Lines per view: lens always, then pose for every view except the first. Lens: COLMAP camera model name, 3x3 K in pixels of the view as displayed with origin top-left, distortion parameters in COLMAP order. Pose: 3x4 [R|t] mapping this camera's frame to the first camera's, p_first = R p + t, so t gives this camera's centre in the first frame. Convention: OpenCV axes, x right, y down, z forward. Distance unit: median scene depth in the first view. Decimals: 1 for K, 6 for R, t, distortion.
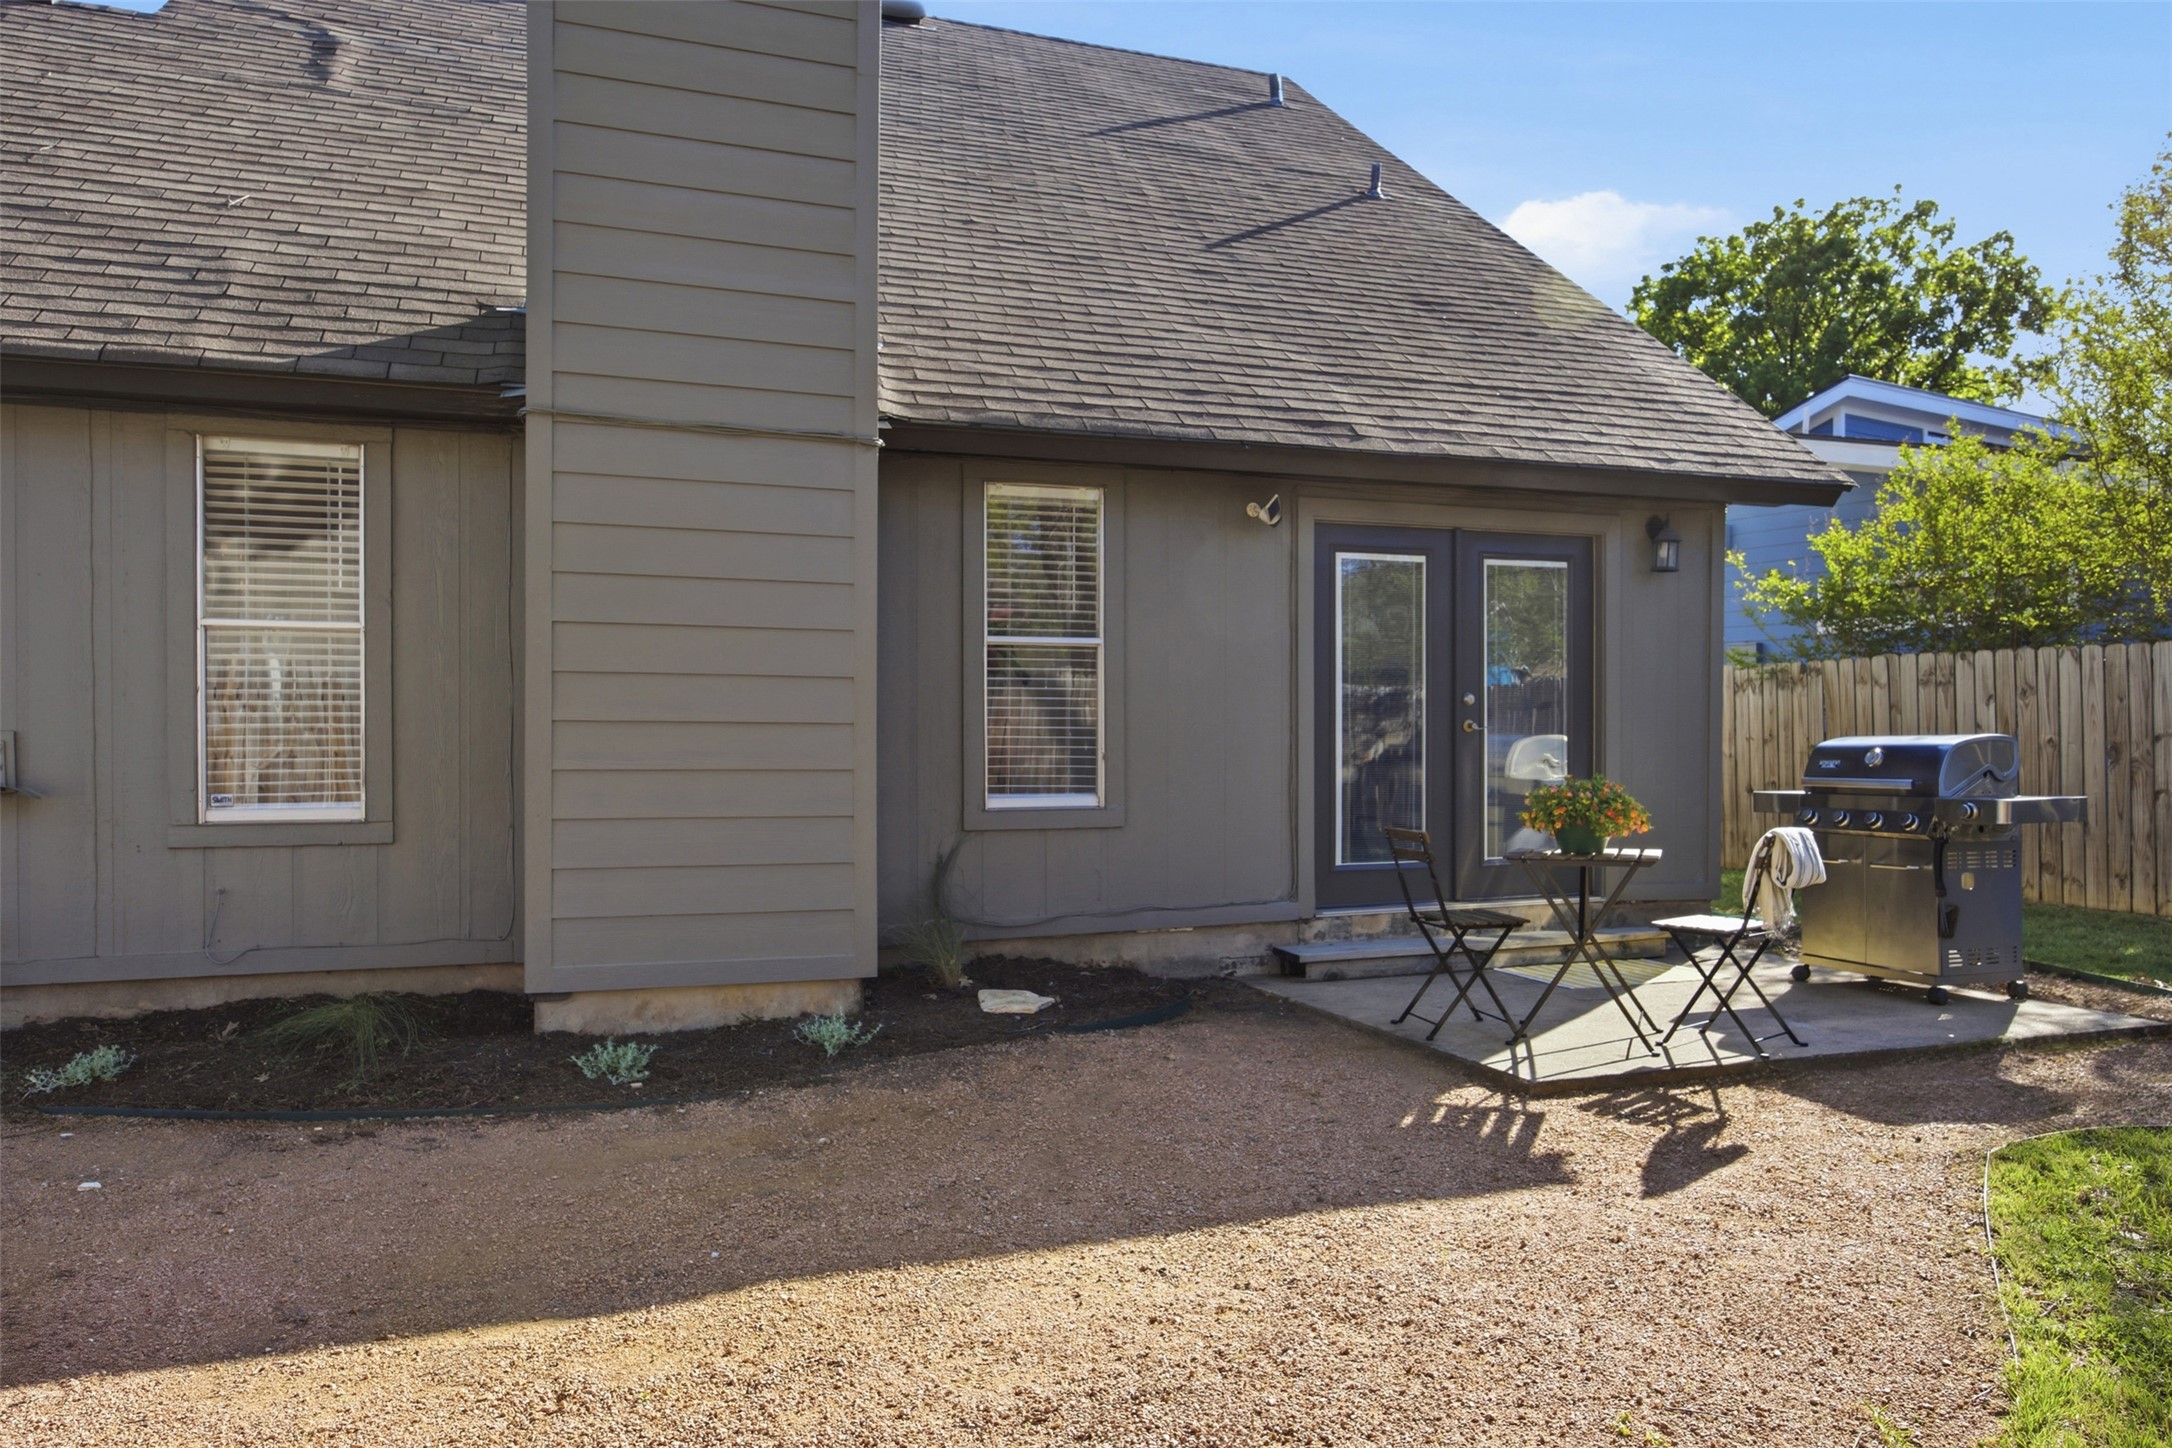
lens RADIAL K [[1075.9, 0, 1051.6], [0, 1075.9, 730.4], [0, 0, 1]] dist [-0.004143, -0.000632]
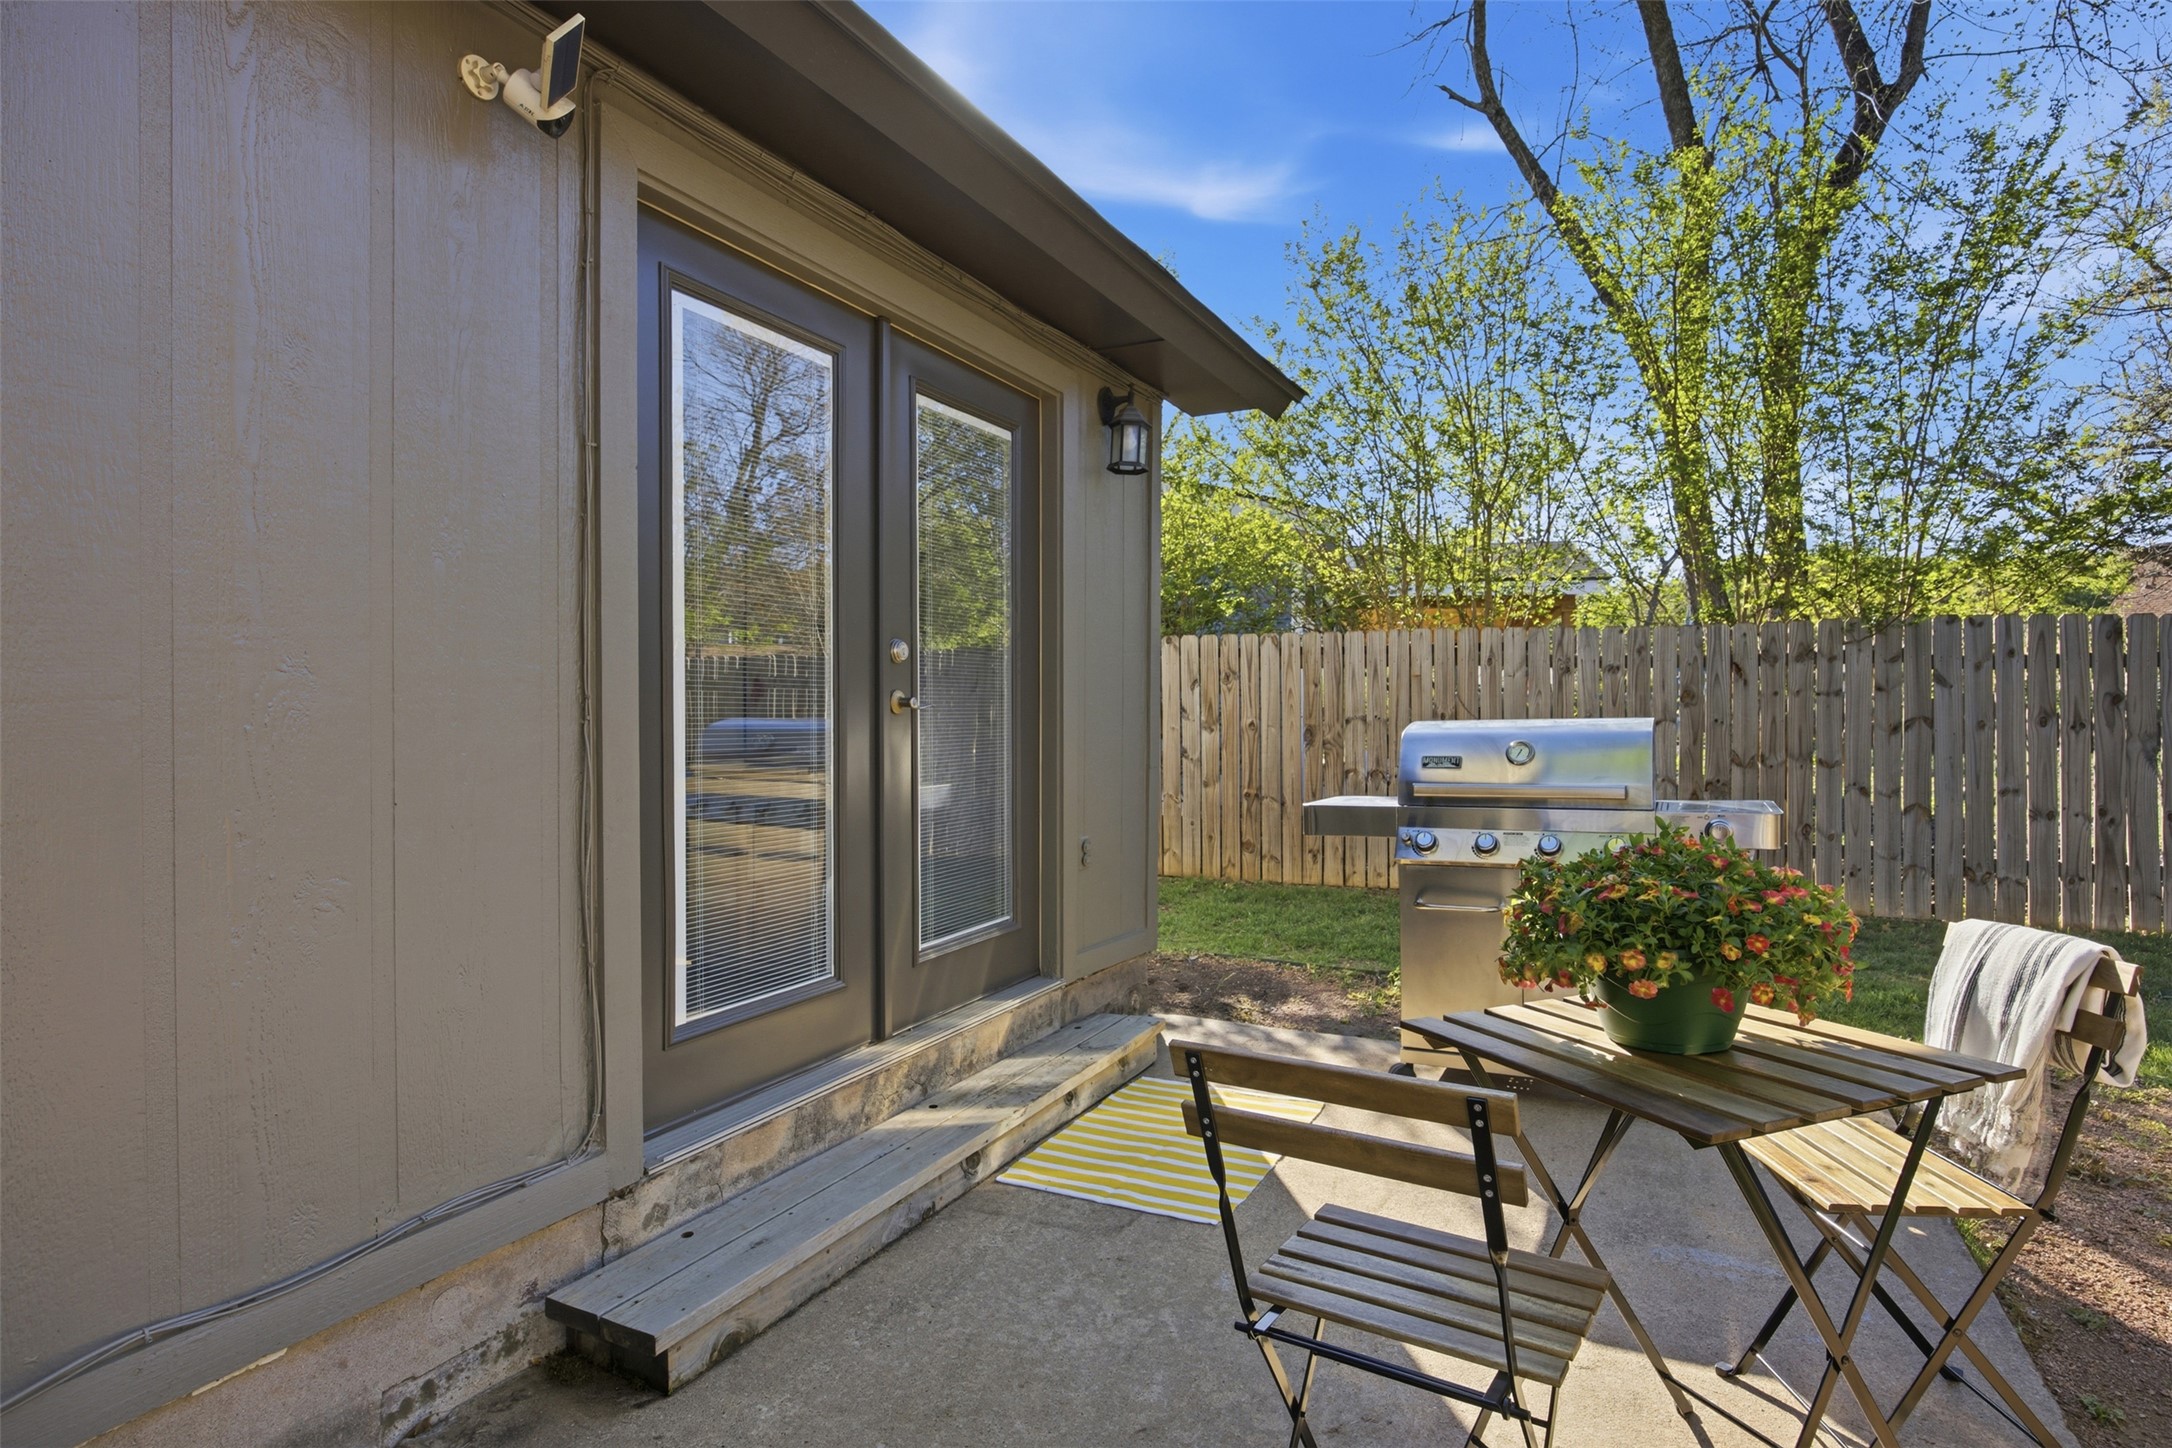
lens RADIAL K [[1075.9, 0, 1051.6], [0, 1075.9, 730.4], [0, 0, 1]] dist [-0.004143, -0.000632]
pose [[0.681291, -0.009110, 0.731956, 0.042257], [-0.001670, 0.999901, 0.013999, 0.001660], [-0.732011, -0.010759, 0.681208, 0.465087]]
